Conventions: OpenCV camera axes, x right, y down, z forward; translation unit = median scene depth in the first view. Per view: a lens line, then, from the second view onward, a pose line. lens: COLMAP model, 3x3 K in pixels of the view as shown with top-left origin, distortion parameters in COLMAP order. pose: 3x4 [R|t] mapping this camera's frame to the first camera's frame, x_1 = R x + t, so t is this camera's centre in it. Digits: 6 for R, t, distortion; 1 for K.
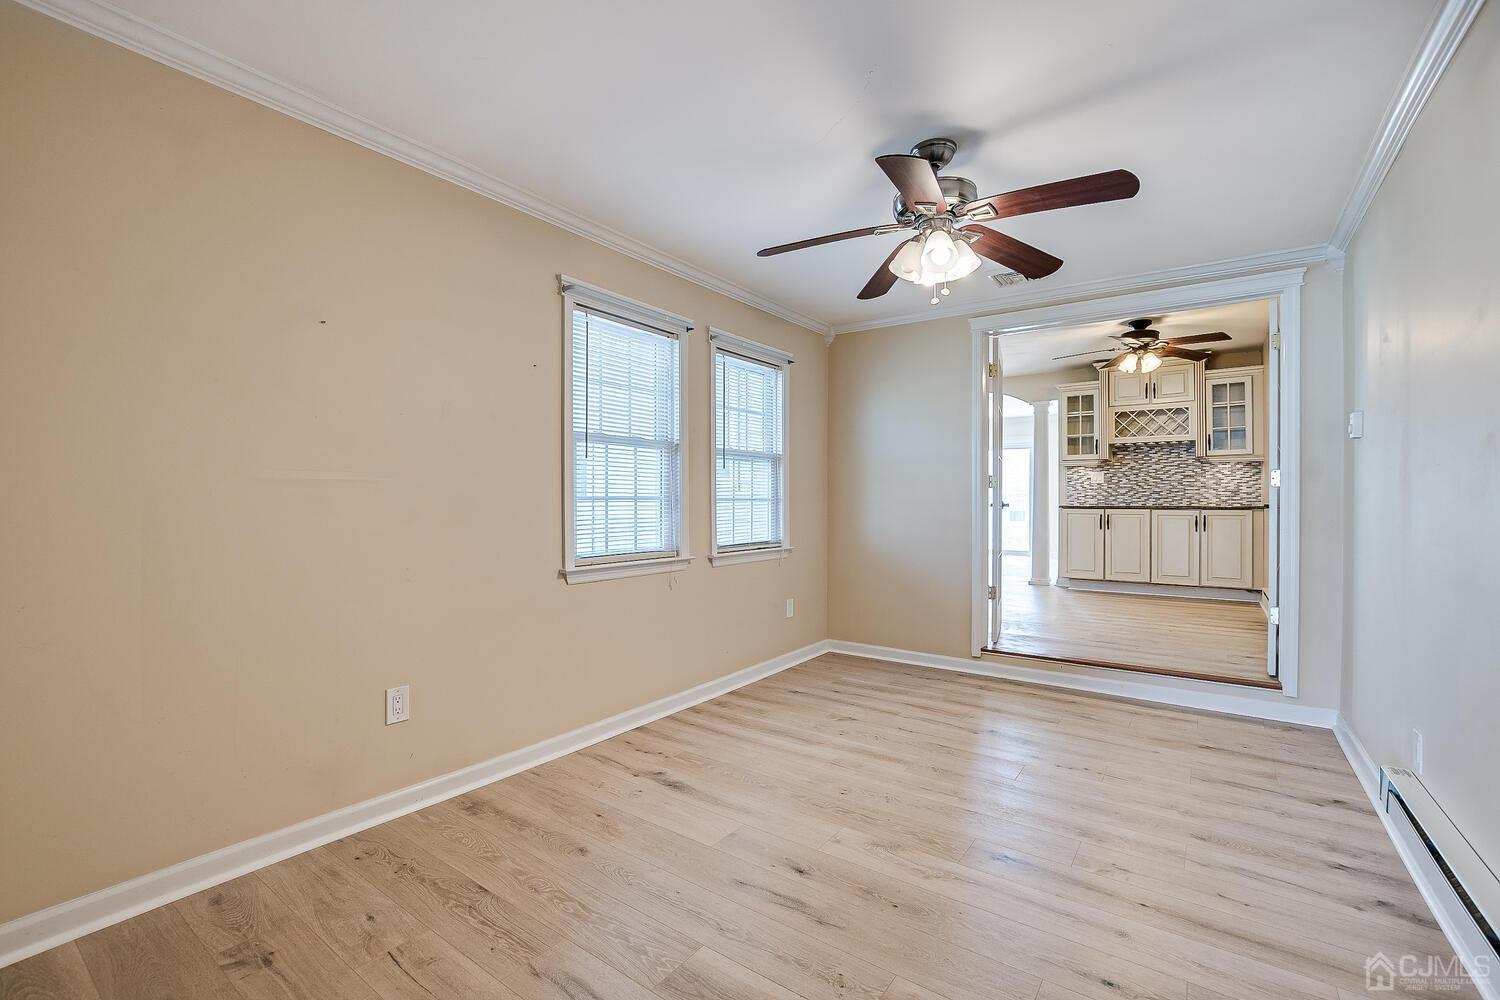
lens RADIAL K [[655.0, 0, 738.6], [0, 655.0, 502.5], [0, 0, 1]] dist [-0.027103, 0.005498]
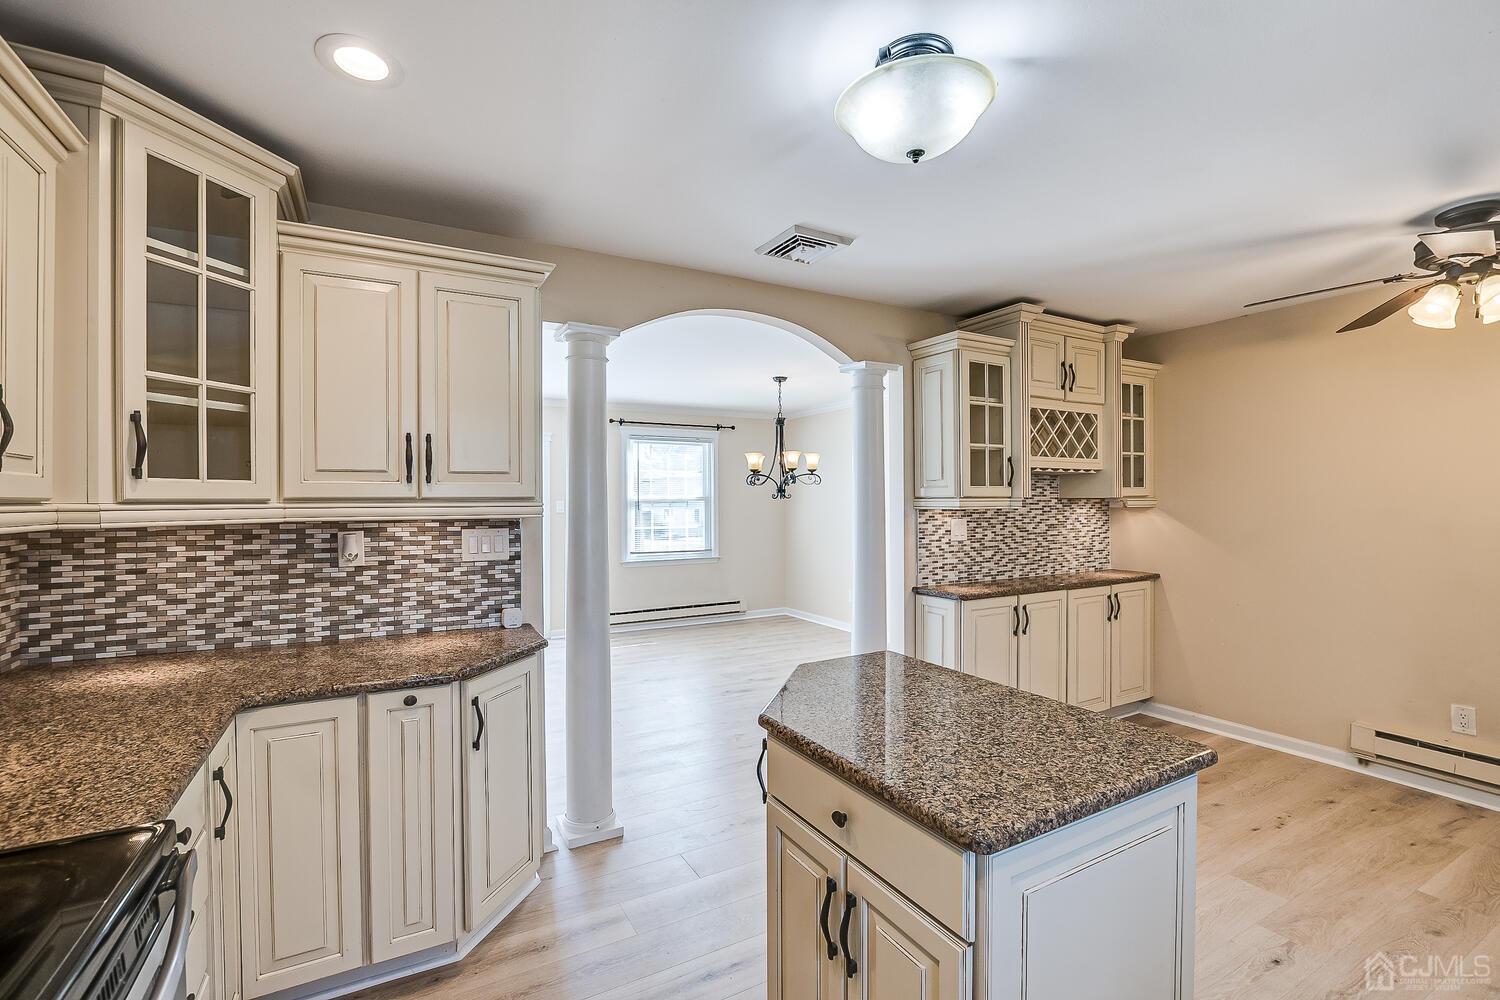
lens RADIAL K [[655.0, 0, 738.6], [0, 655.0, 502.5], [0, 0, 1]] dist [-0.027103, 0.005498]
pose [[0.432356, -0.003916, 0.901695, 0.007825], [0.007160, 0.999974, 0.000909, -0.066205], [-0.901675, 0.006063, 0.432373, 1.003117]]
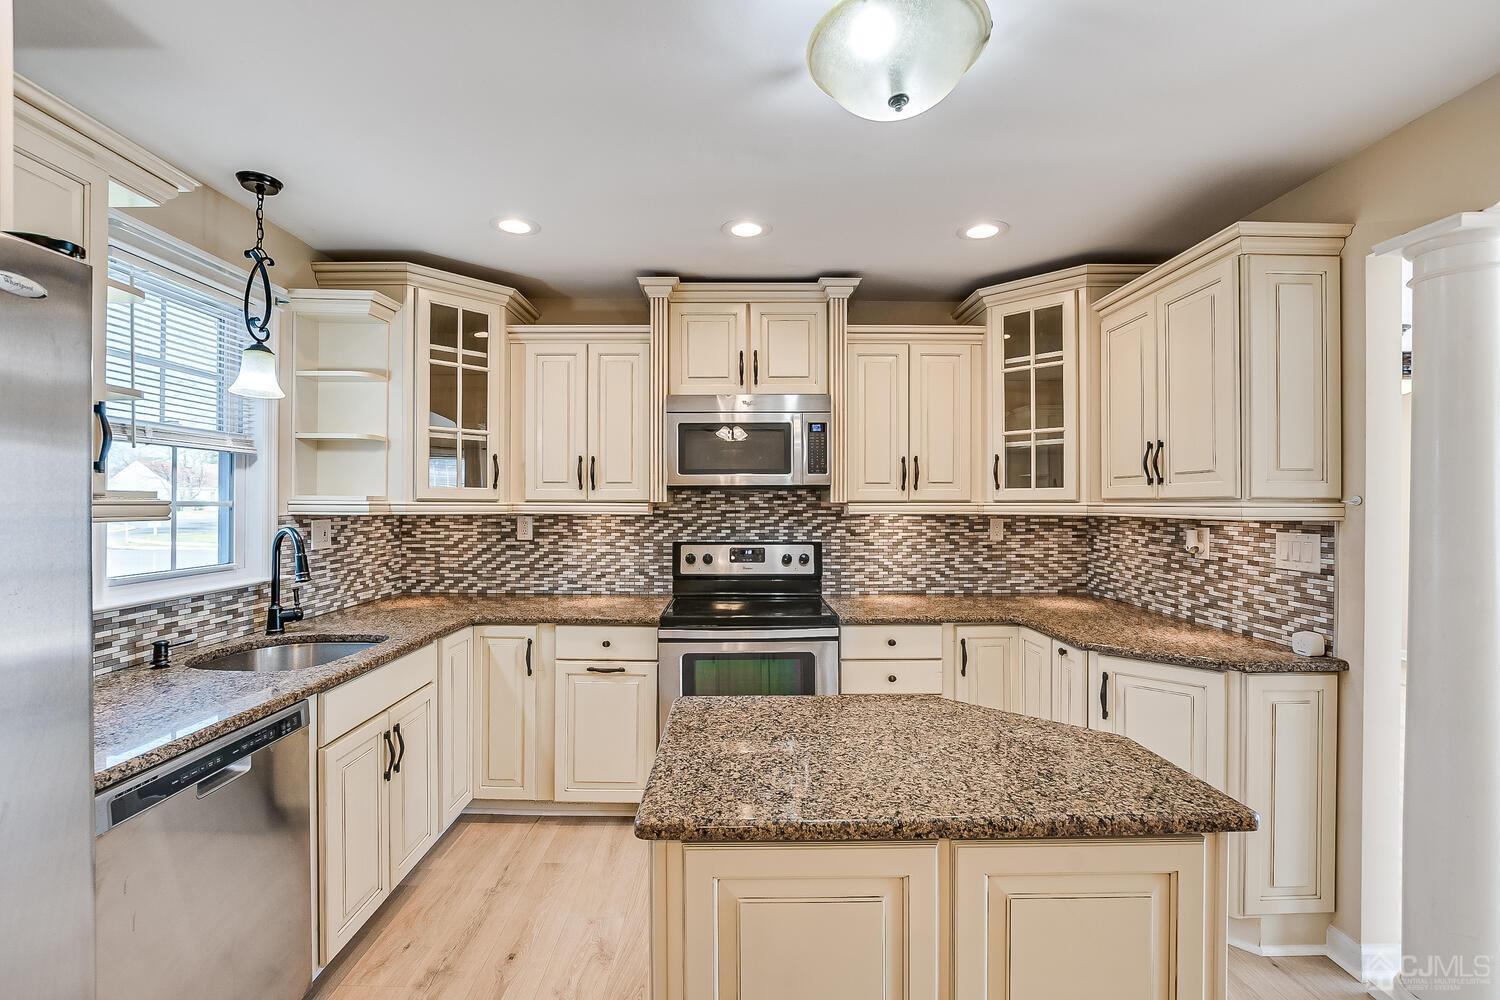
lens RADIAL K [[655.0, 0, 738.6], [0, 655.0, 502.5], [0, 0, 1]] dist [-0.027103, 0.005498]
pose [[0.586895, -0.000697, -0.809662, 0.380040], [-0.001941, 0.999996, -0.002268, -0.065653], [0.809660, 0.002903, 0.586892, 0.887703]]
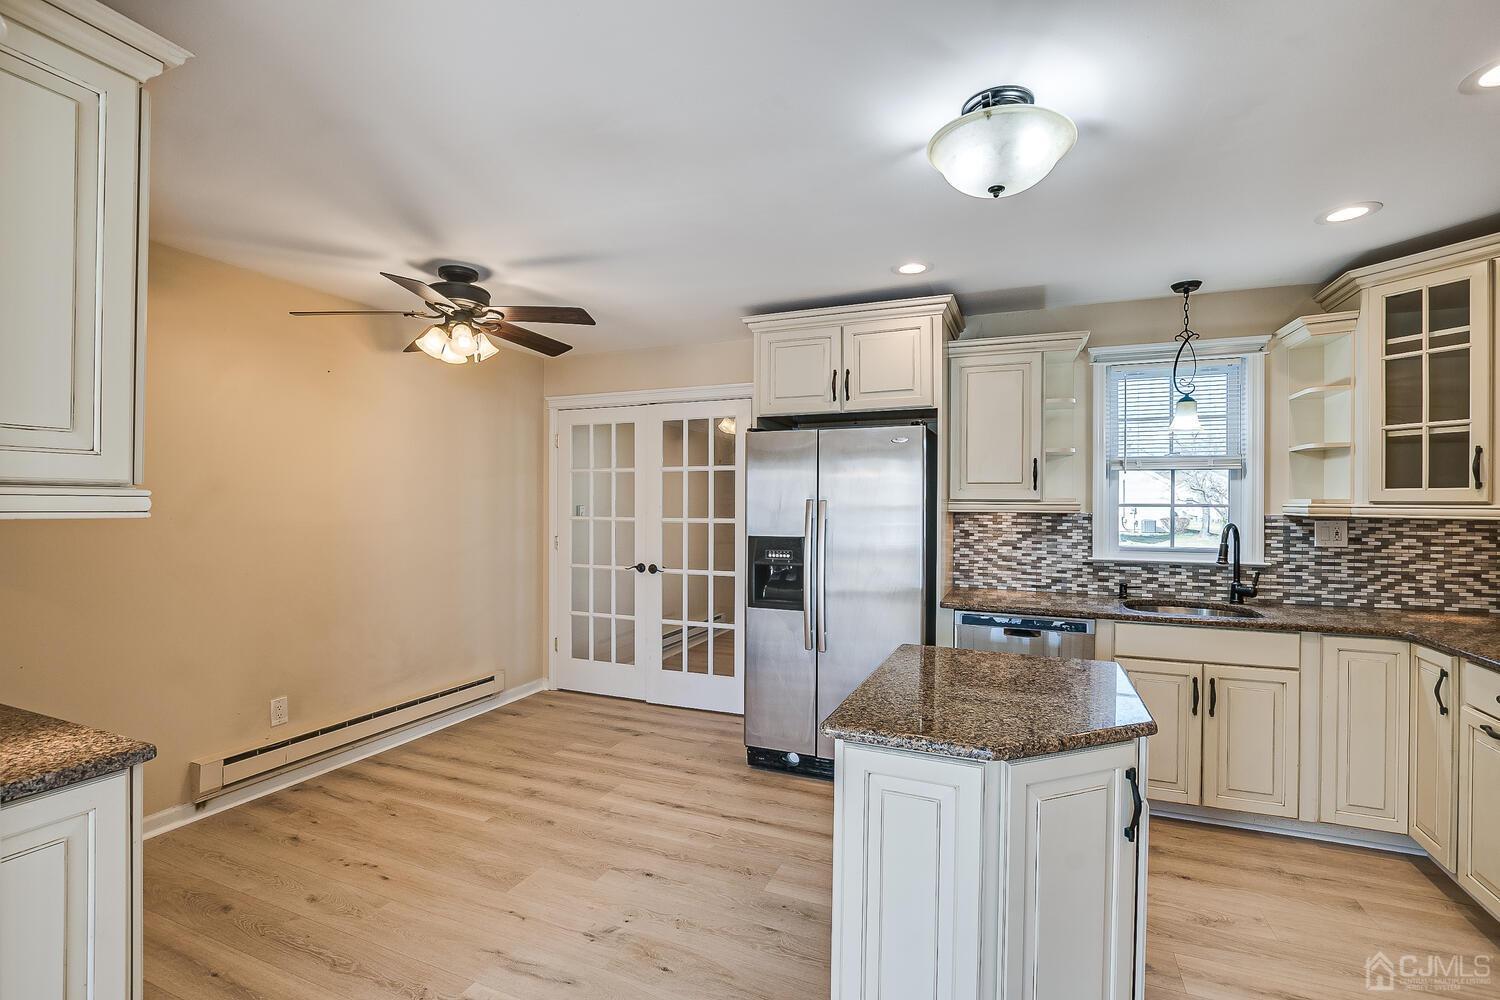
lens RADIAL K [[678.1, 0, 738.6], [0, 678.1, 502.3], [0, 0, 1]] dist [-0.024420, 0.004830]
pose [[-0.975937, -0.006857, -0.217946, 0.404630], [-0.007015, 0.999975, -0.000050, -0.065160], [0.217941, 0.001480, -0.975961, 1.286443]]
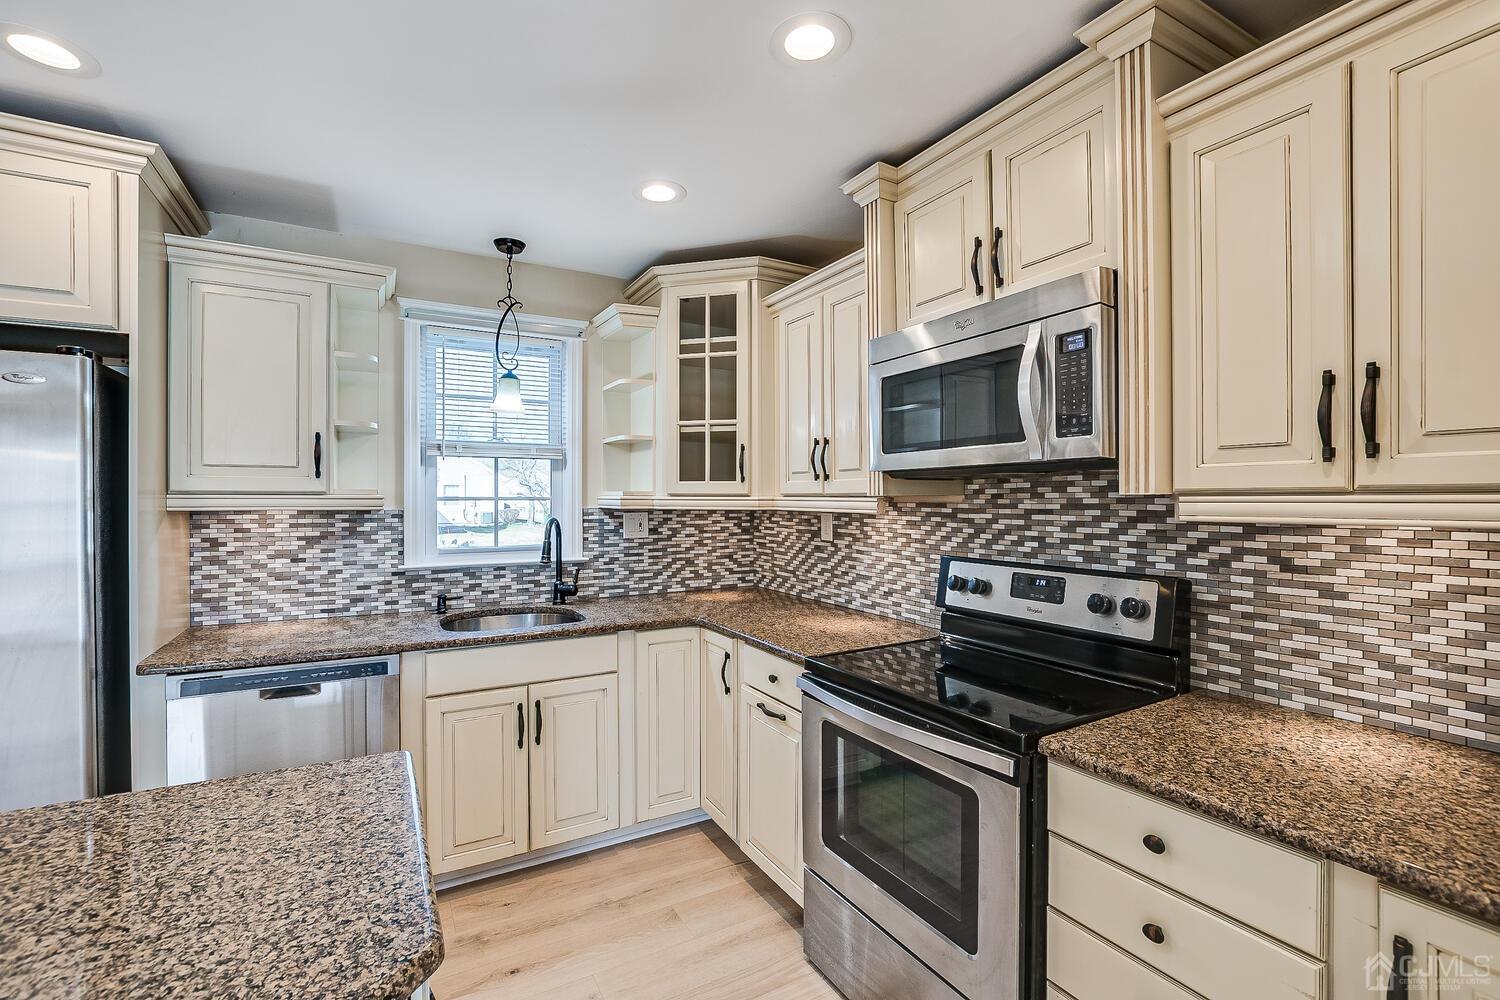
lens RADIAL K [[655.0, 0, 738.6], [0, 655.0, 502.5], [0, 0, 1]] dist [-0.027103, 0.005498]
pose [[-0.422108, 0.003794, -0.906538, 0.293091], [-0.001851, 0.999986, 0.005047, -0.065074], [0.906544, 0.003808, -0.422095, 1.185921]]
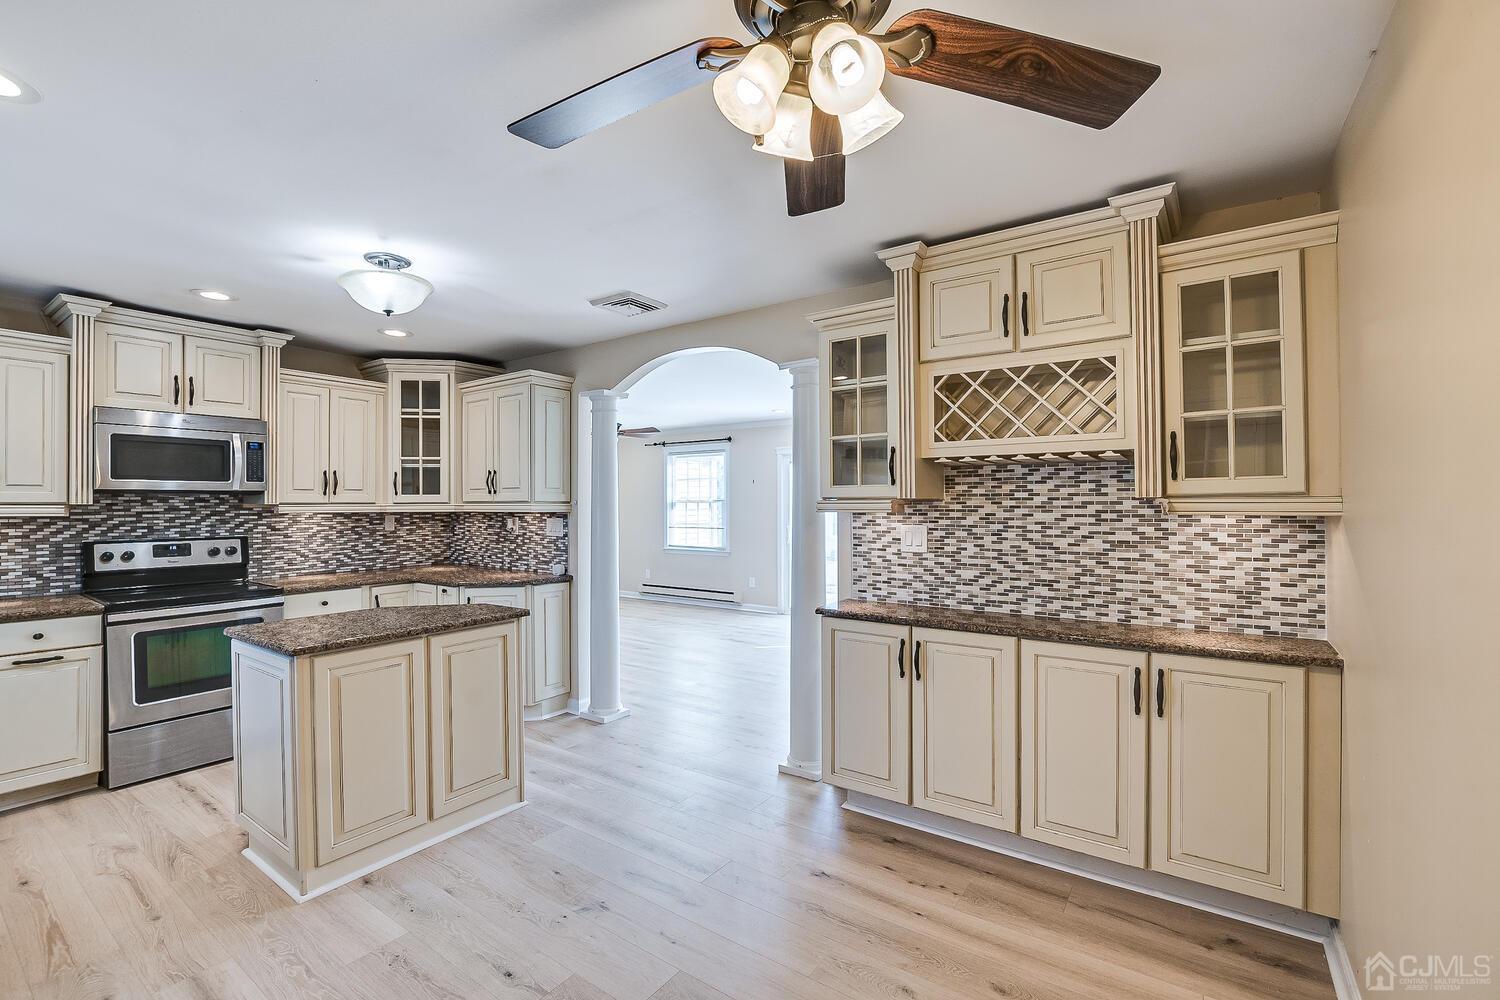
lens RADIAL K [[655.0, 0, 738.6], [0, 655.0, 502.5], [0, 0, 1]] dist [-0.027103, 0.005498]
pose [[0.999990, -0.003379, 0.002863, 0.471871], [0.003392, 0.999984, -0.004514, -0.064238], [-0.002848, 0.004524, 0.999986, 0.624998]]
